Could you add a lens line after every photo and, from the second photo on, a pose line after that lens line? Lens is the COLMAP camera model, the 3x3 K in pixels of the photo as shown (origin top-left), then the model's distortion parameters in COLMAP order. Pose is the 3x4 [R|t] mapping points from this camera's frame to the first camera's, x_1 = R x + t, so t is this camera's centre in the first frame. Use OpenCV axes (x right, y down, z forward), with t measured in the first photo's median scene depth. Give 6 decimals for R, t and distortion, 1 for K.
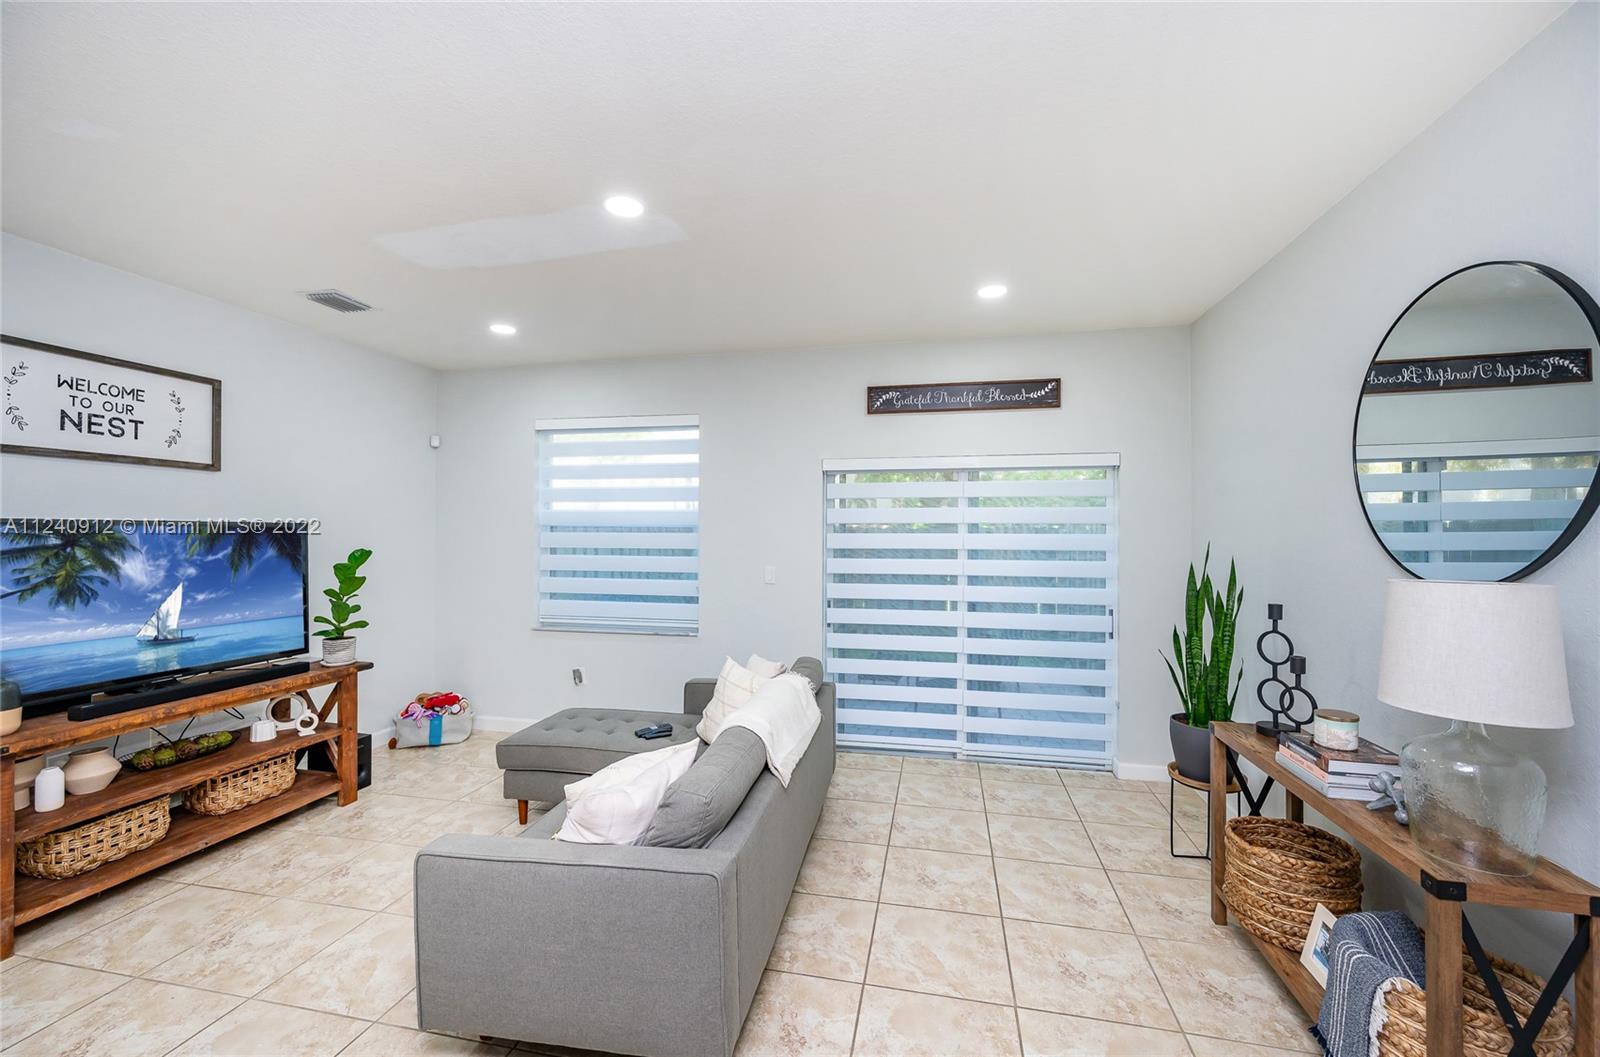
lens RADIAL K [[651.9, 0, 800.0], [0, 651.9, 528.5], [0, 0, 1]] dist [-0.009520, -0.000105]
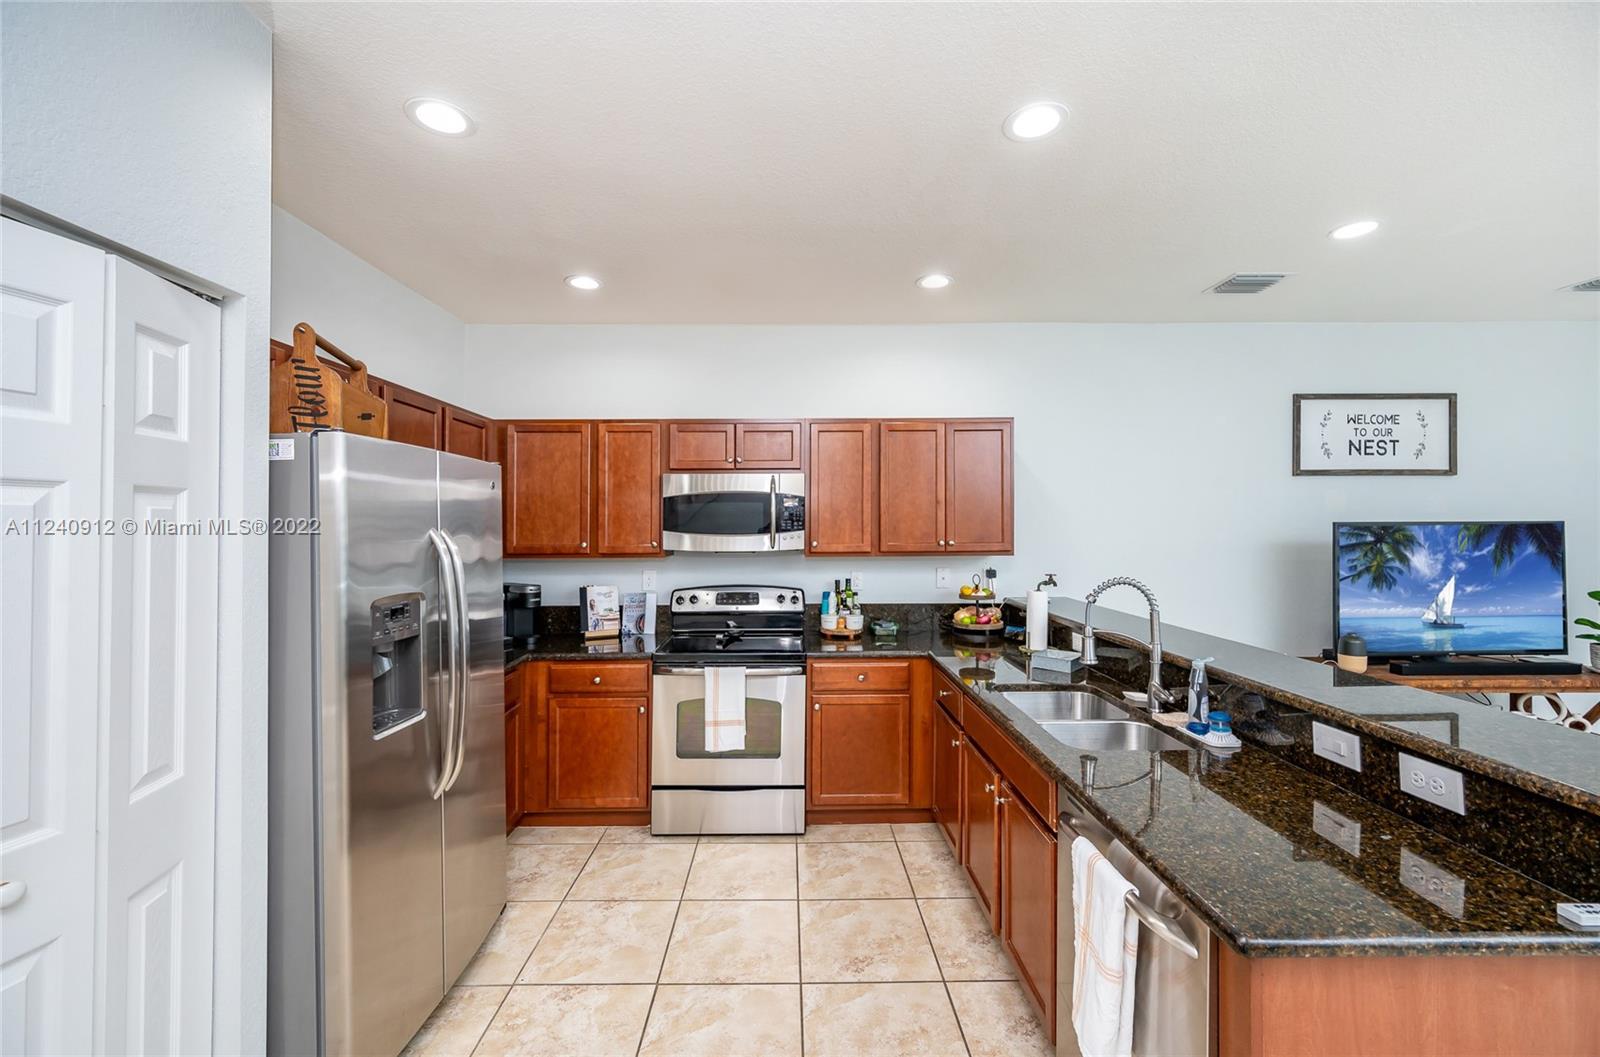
lens RADIAL K [[639.9, 0, 797.4], [0, 639.9, 525.1], [0, 0, 1]] dist [-0.001073, -0.000294]
pose [[0.219201, -0.008075, -0.975646, -0.087226], [0.013255, 0.999898, -0.005298, -0.013764], [0.975590, -0.011771, 0.219285, -0.354360]]
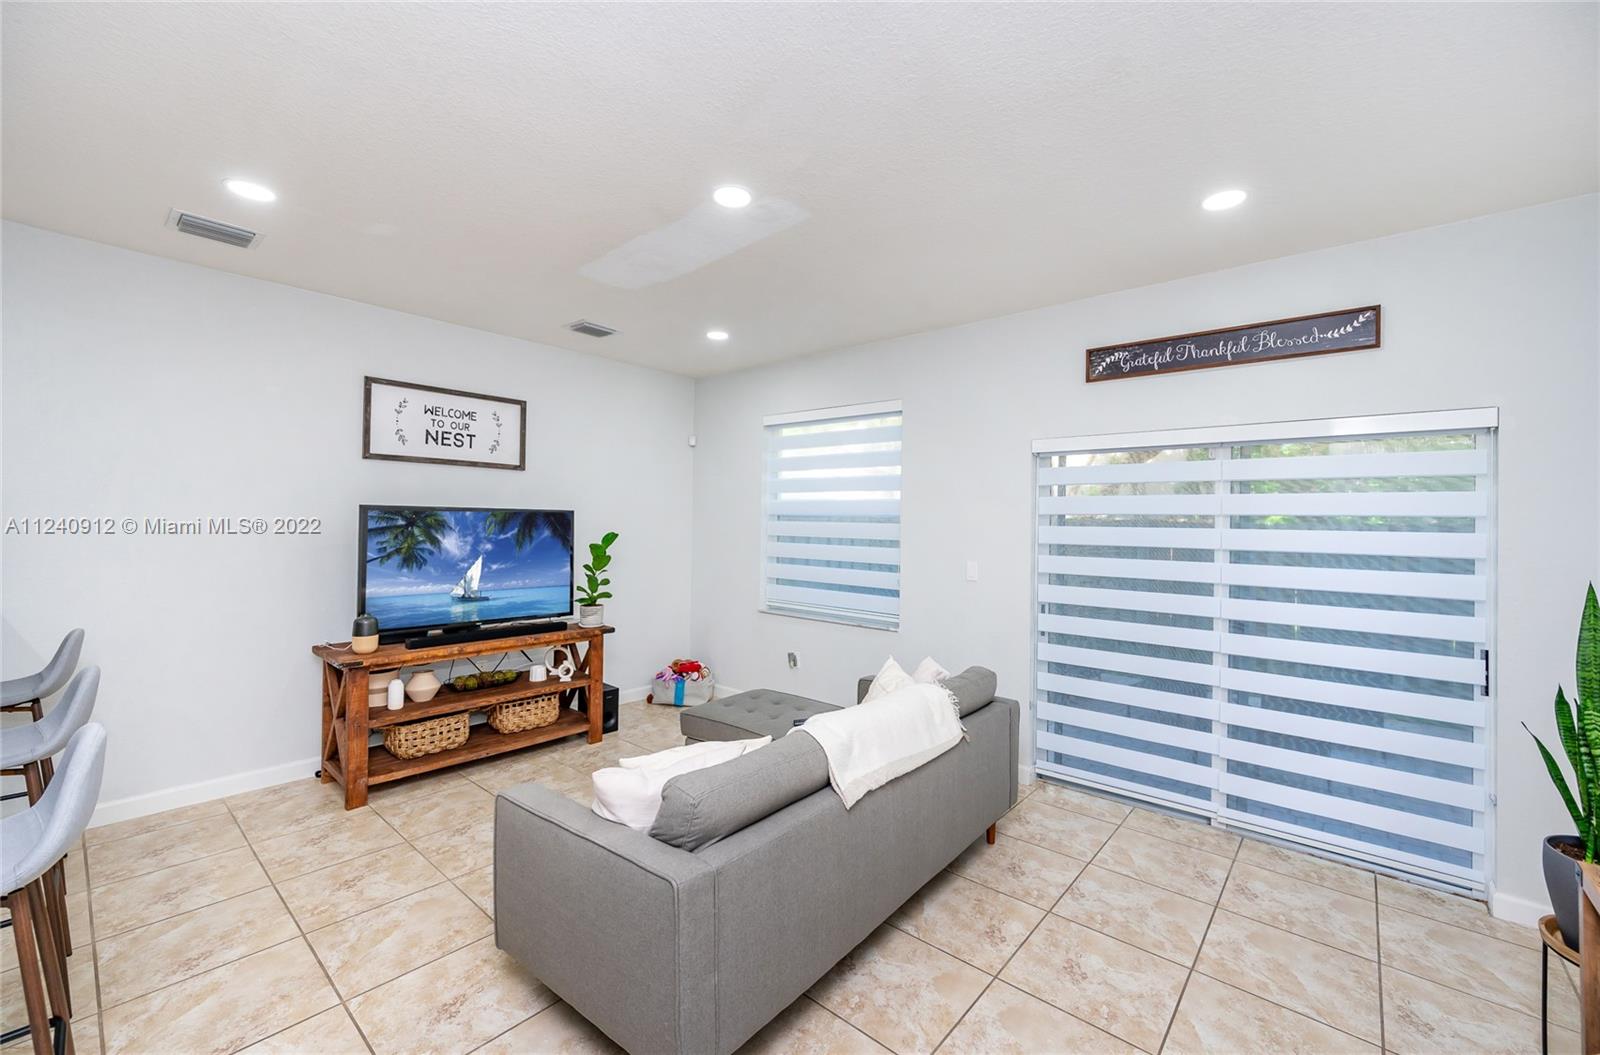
lens RADIAL K [[655.6, 0, 788.8], [0, 655.6, 514.9], [0, 0, 1]] dist [0.002587, -0.000384]
pose [[0.877085, 0.006964, -0.480284, 0.214084], [-0.010517, 0.999934, -0.004707, 0.000734], [0.480219, 0.009179, 0.877100, 0.109633]]
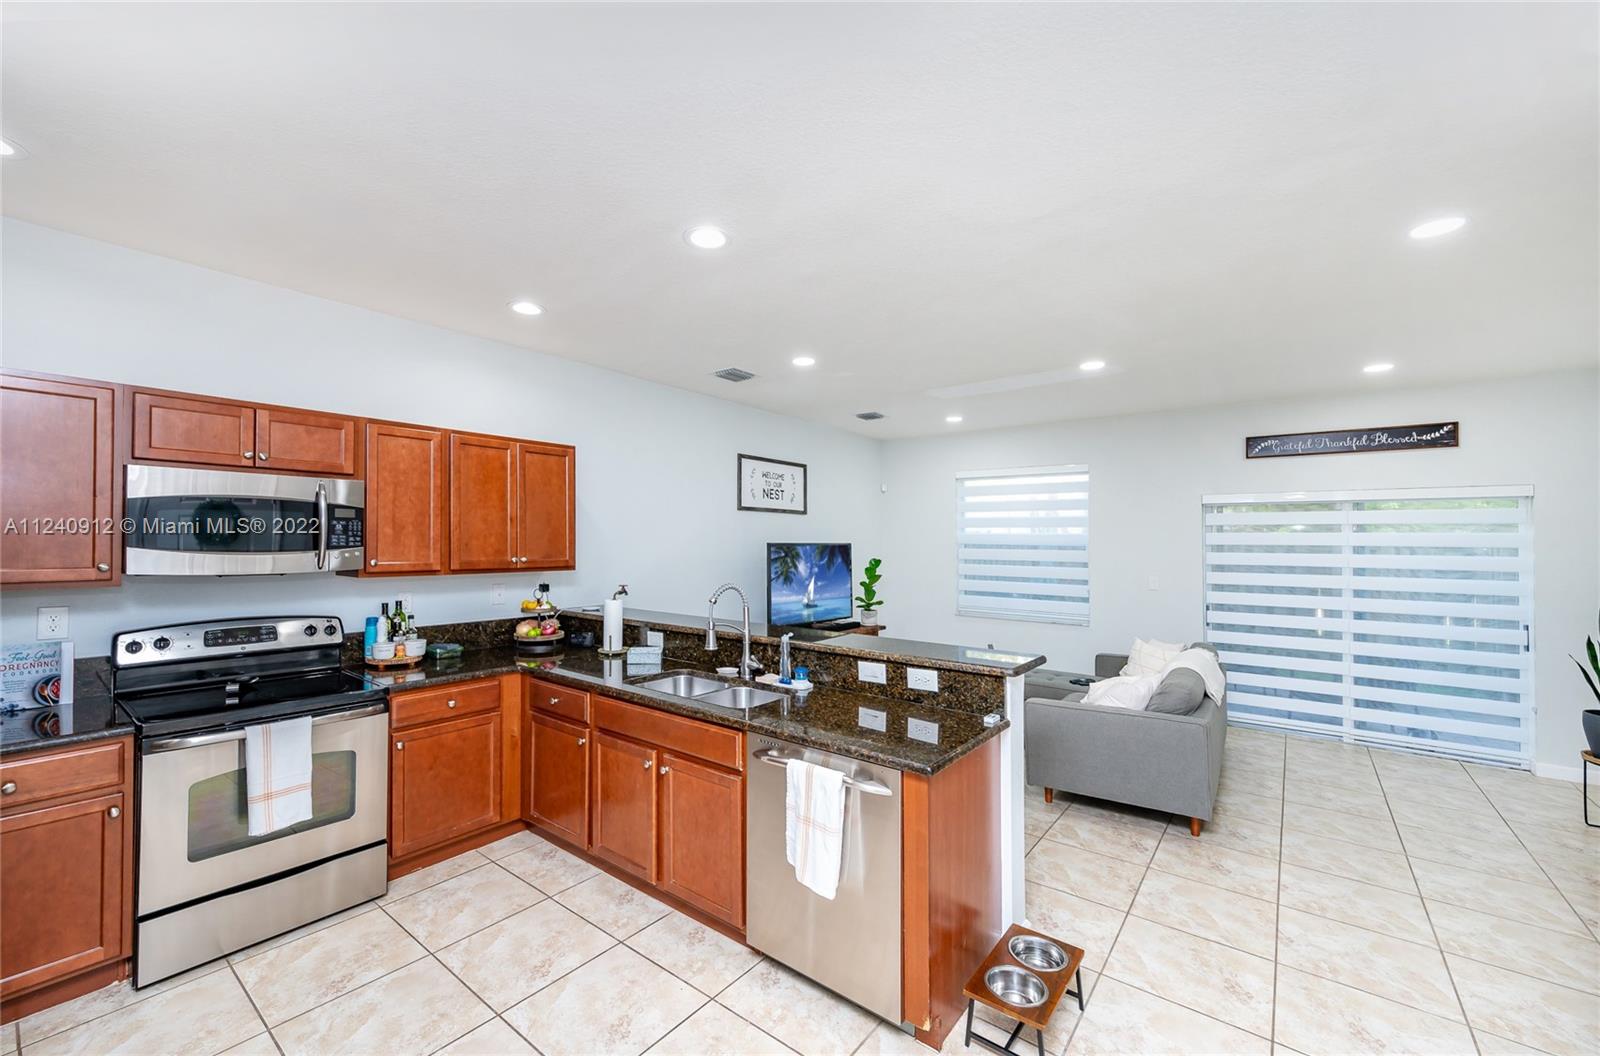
lens RADIAL K [[632.6, 0, 759.4], [0, 632.6, 530.0], [0, 0, 1]] dist [0.002659, 0.000125]
pose [[0.885236, -0.004952, -0.465117, -0.201687], [-0.001088, 0.999919, -0.012717, -0.024721], [0.465142, 0.011764, 0.885158, -0.659400]]
